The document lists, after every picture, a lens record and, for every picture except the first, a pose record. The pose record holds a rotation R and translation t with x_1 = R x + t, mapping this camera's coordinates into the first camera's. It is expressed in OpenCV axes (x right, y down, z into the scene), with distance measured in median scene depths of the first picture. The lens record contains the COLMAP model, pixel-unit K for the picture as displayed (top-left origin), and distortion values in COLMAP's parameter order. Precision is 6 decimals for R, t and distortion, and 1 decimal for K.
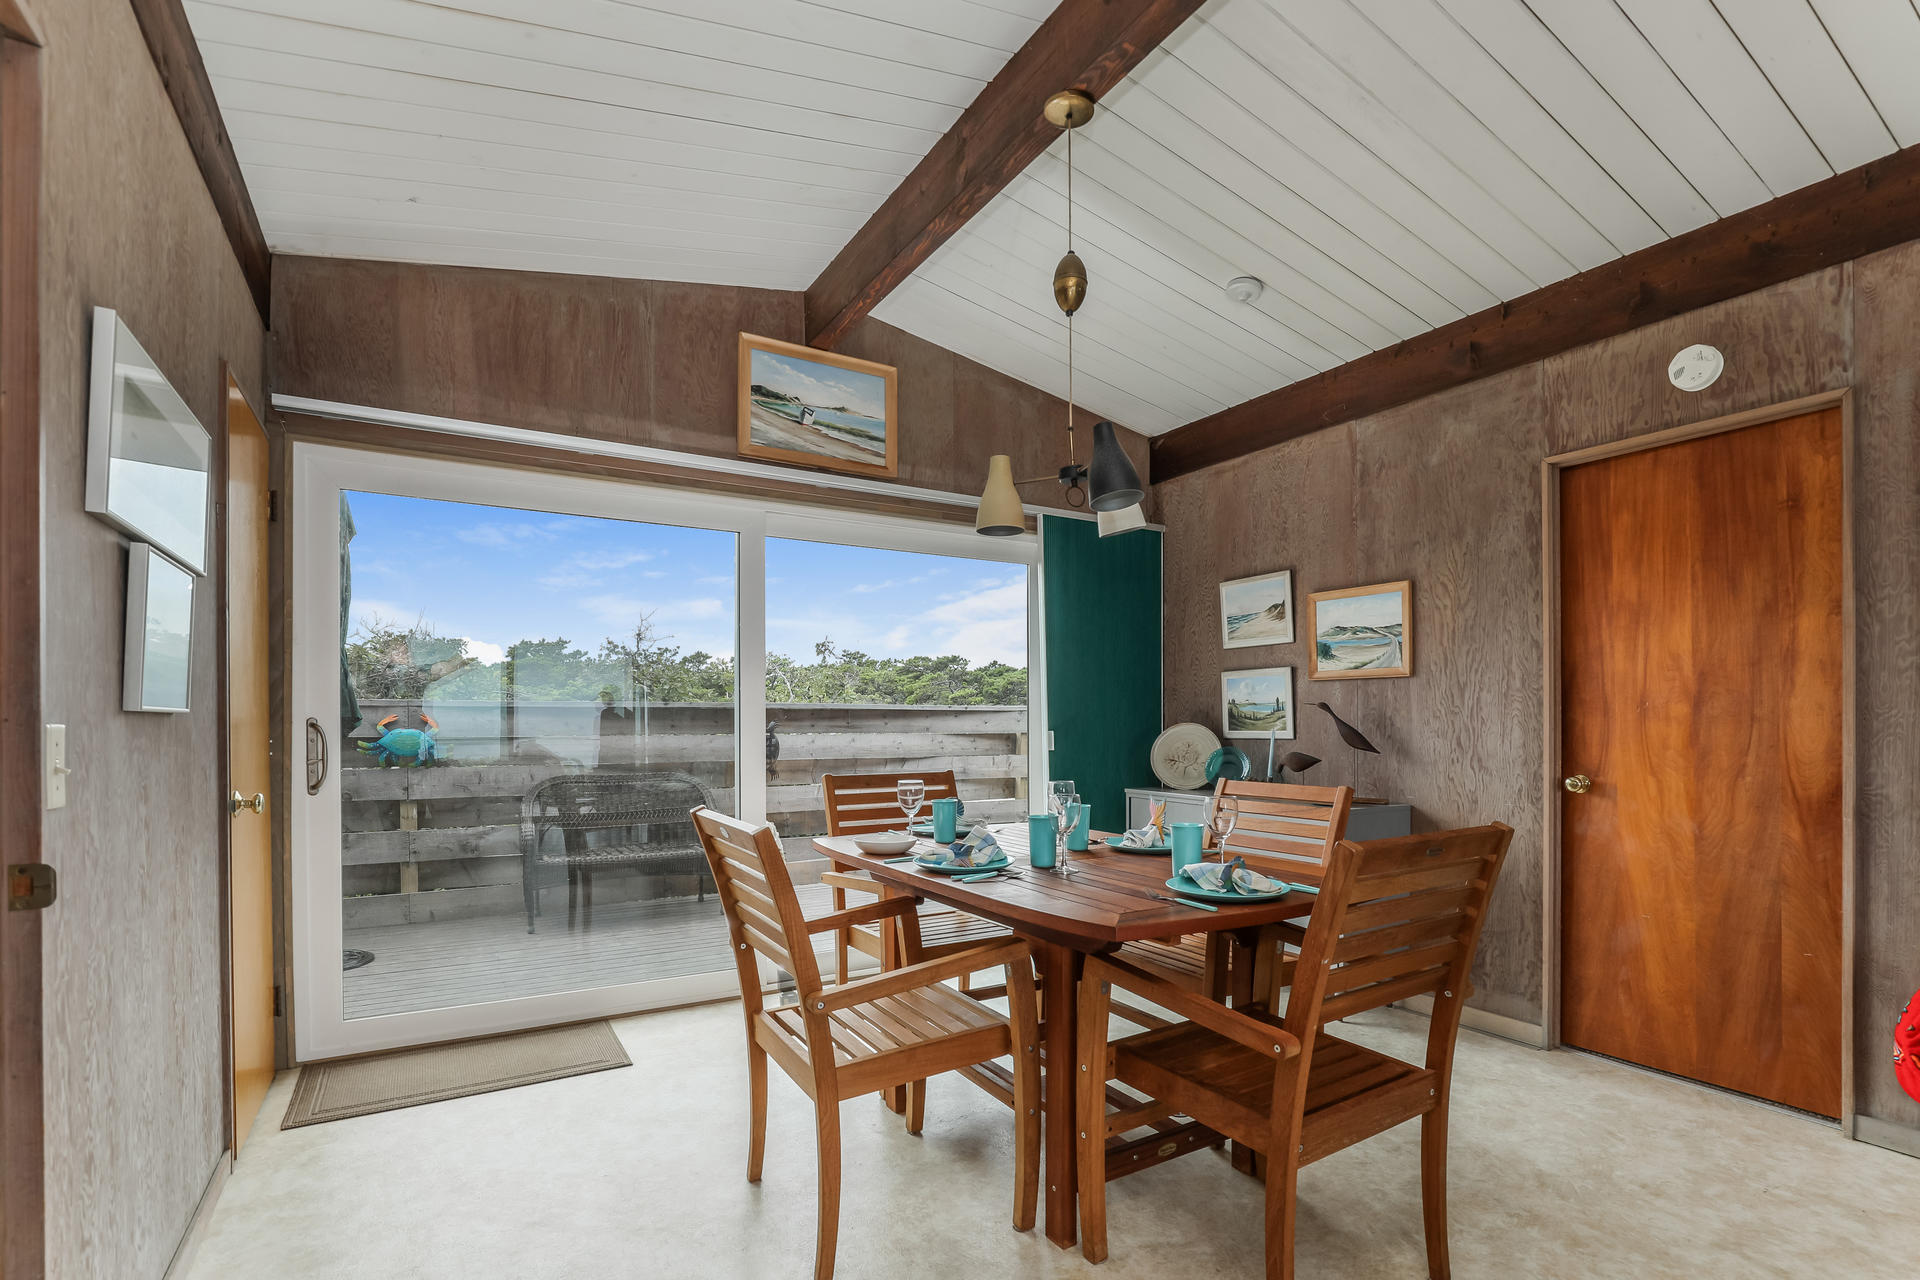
lens RADIAL K [[917.9, 0, 984.7], [0, 917.9, 729.6], [0, 0, 1]] dist [-0.002409, -0.000196]
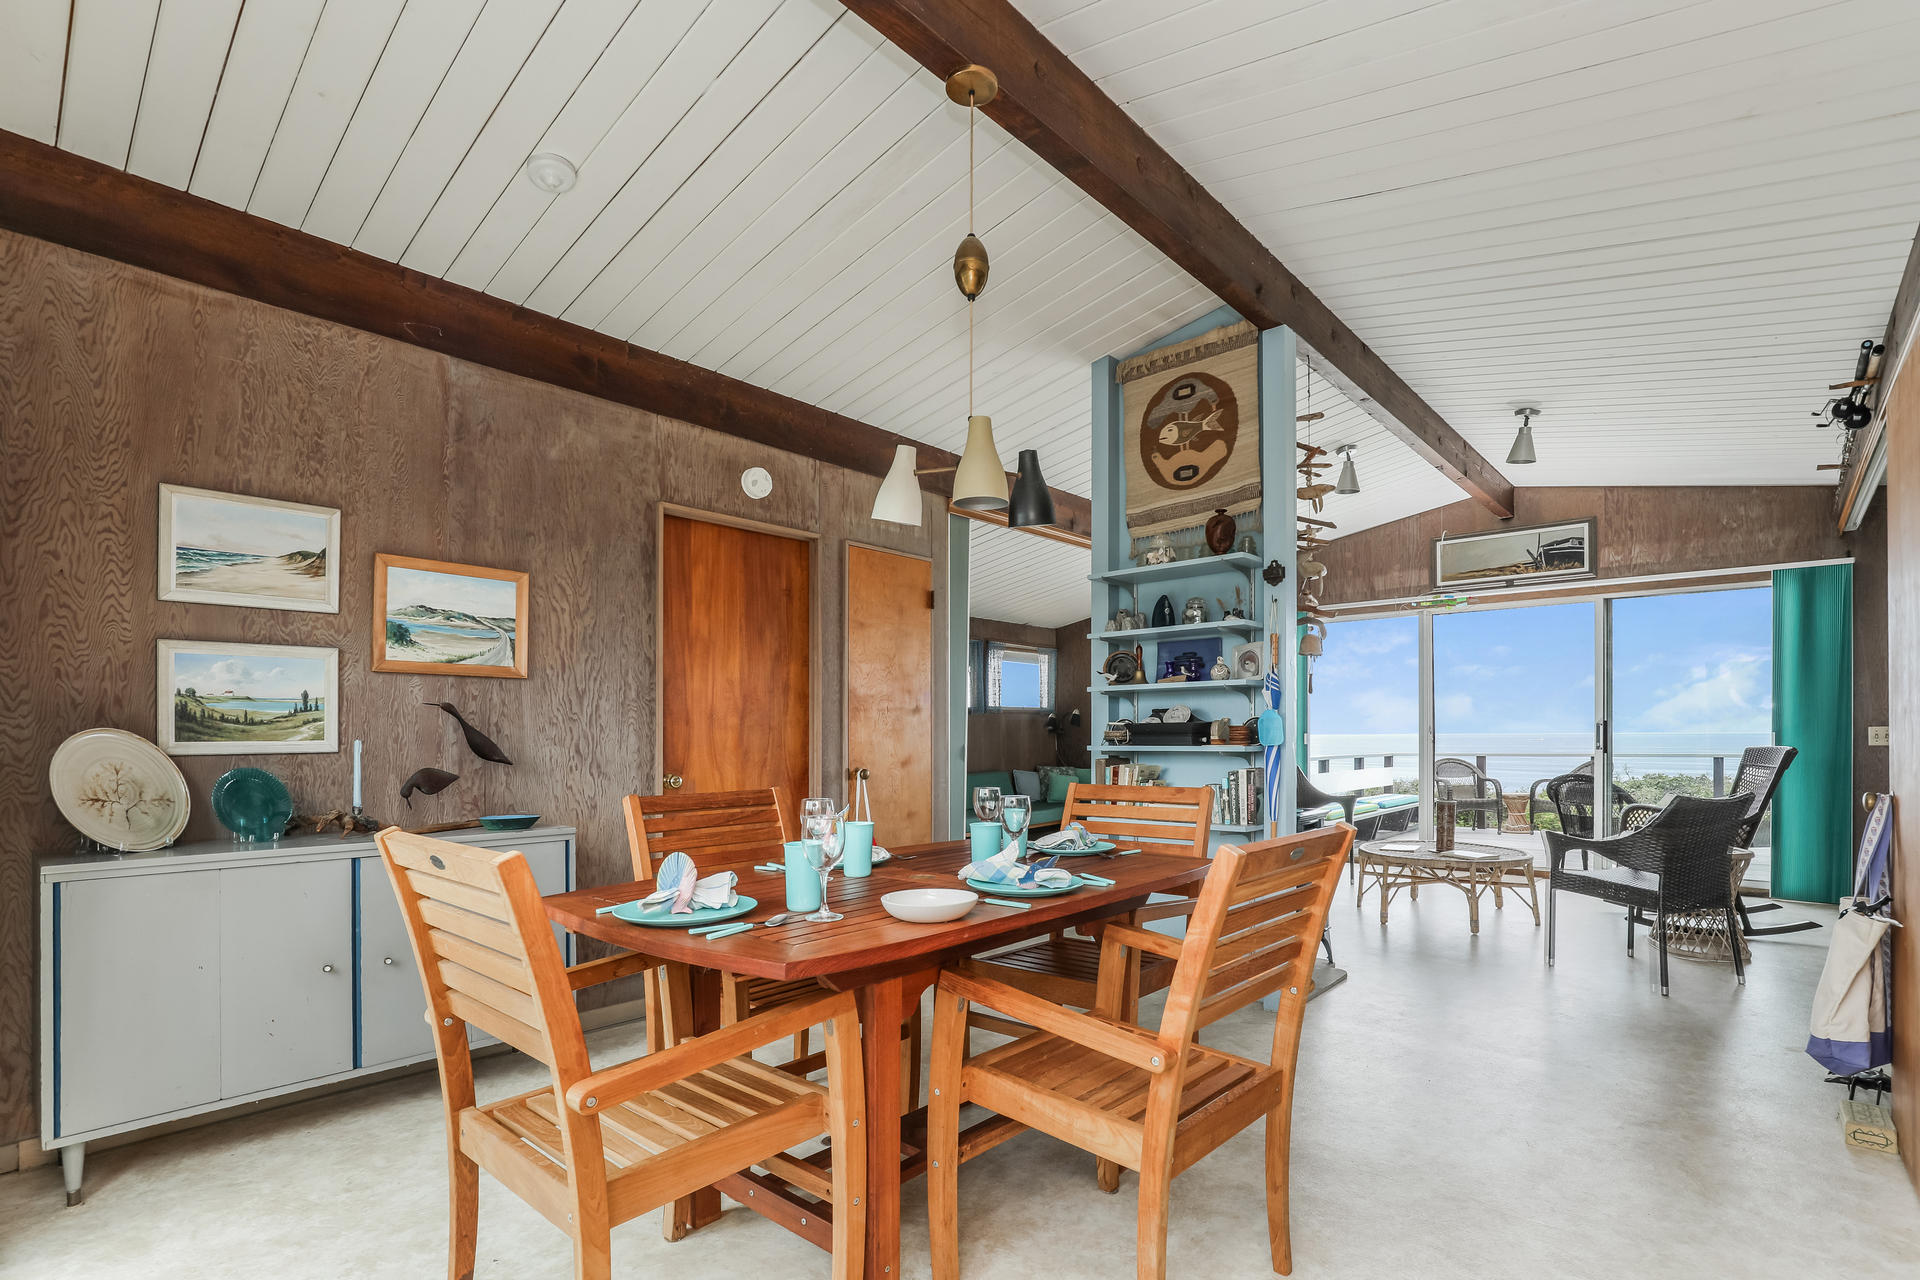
lens RADIAL K [[917.9, 0, 984.7], [0, 917.9, 729.6], [0, 0, 1]] dist [-0.002409, -0.000196]
pose [[-0.292987, 0.005187, 0.956102, -0.518424], [0.006716, 0.999972, -0.003367, -0.001340], [-0.956093, 0.005435, -0.293013, 0.802187]]
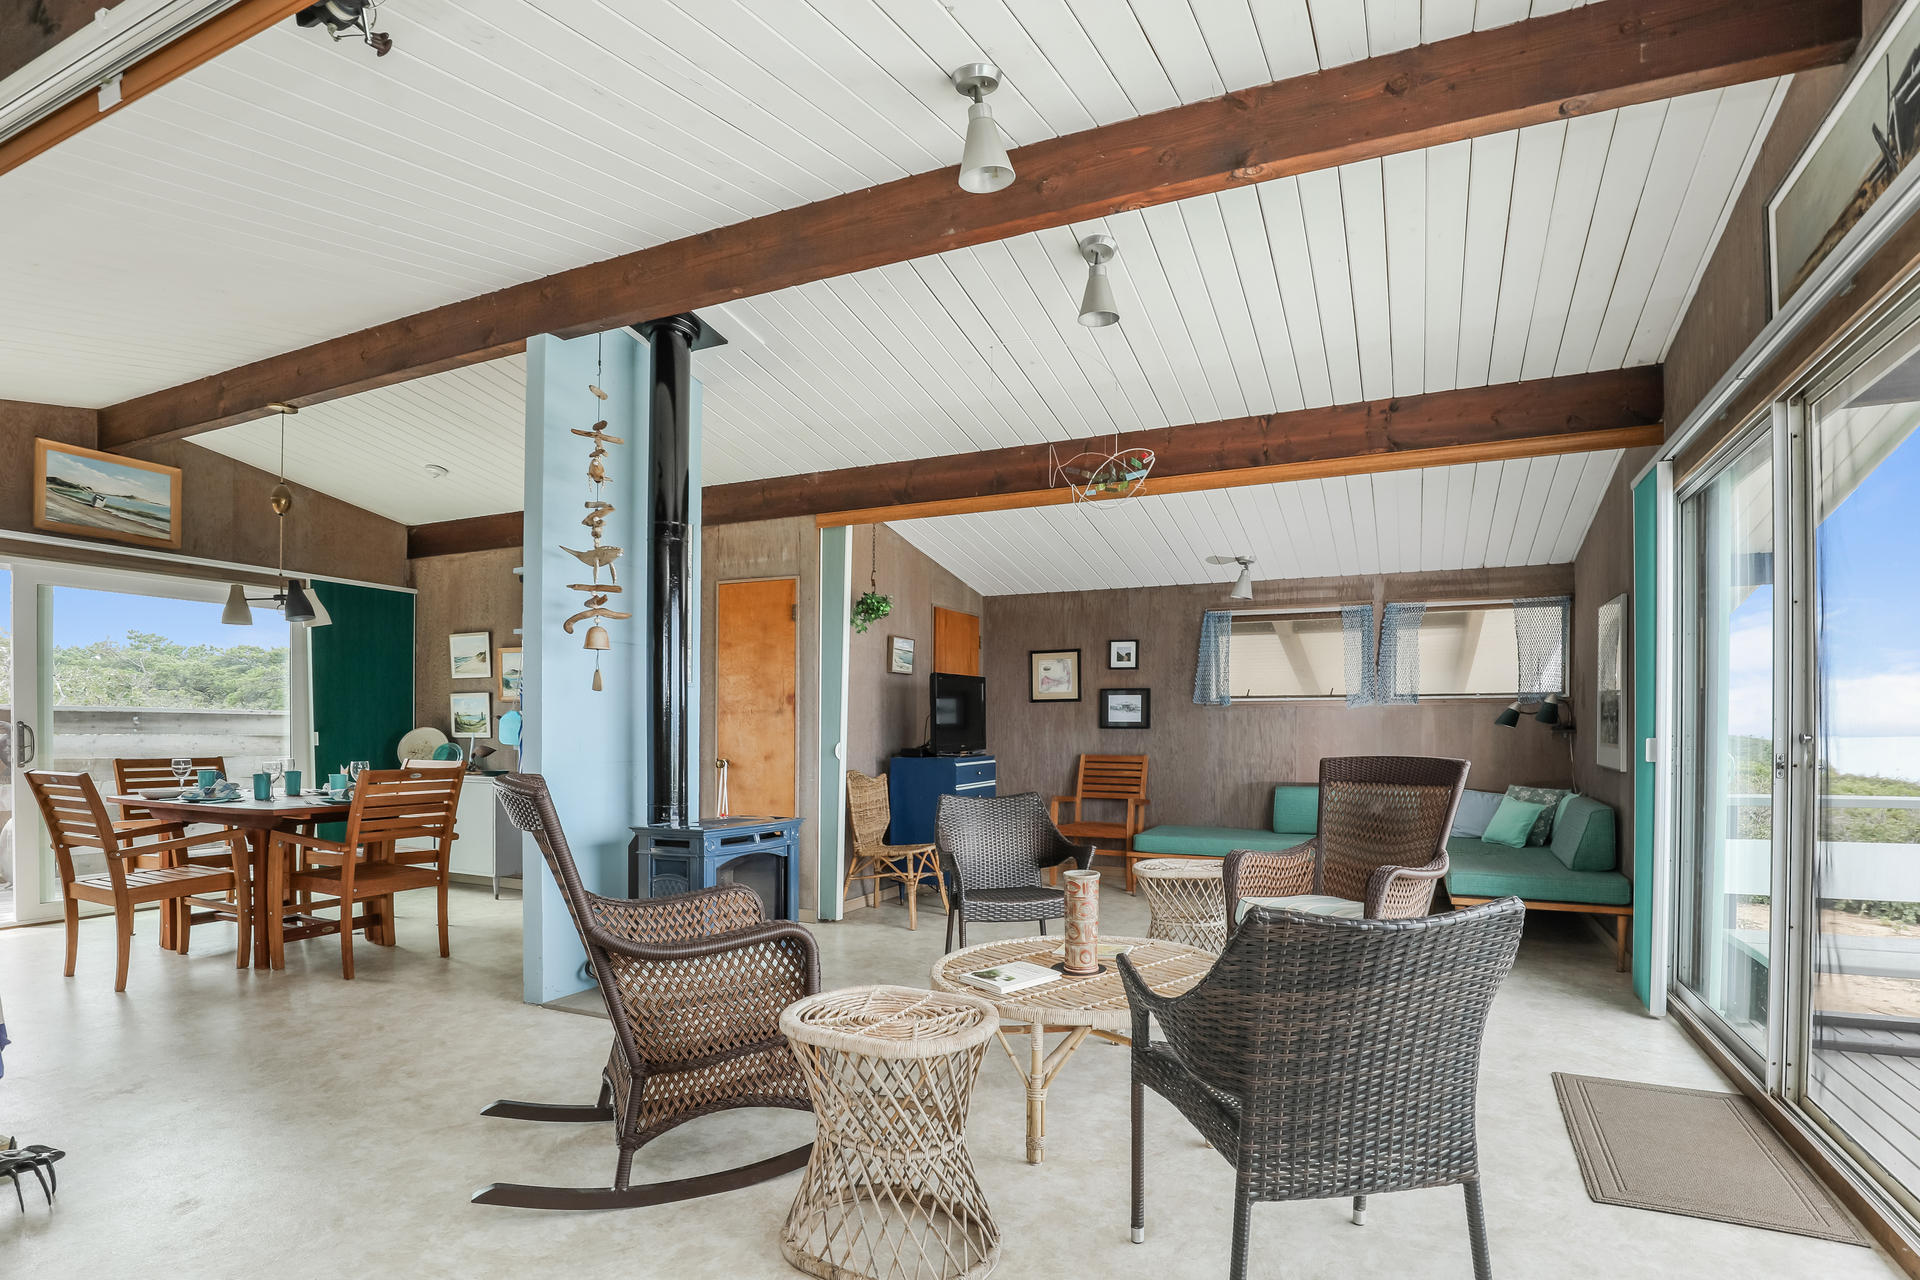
lens RADIAL K [[958.7, 0, 965.3], [0, 958.7, 740.1], [0, 0, 1]] dist [-0.036176, 0.007071]
pose [[0.838126, 0.001524, 0.545474, 0.138302], [-0.003825, 0.999988, 0.003083, 0.006651], [-0.545463, -0.004671, 0.838122, -0.914122]]
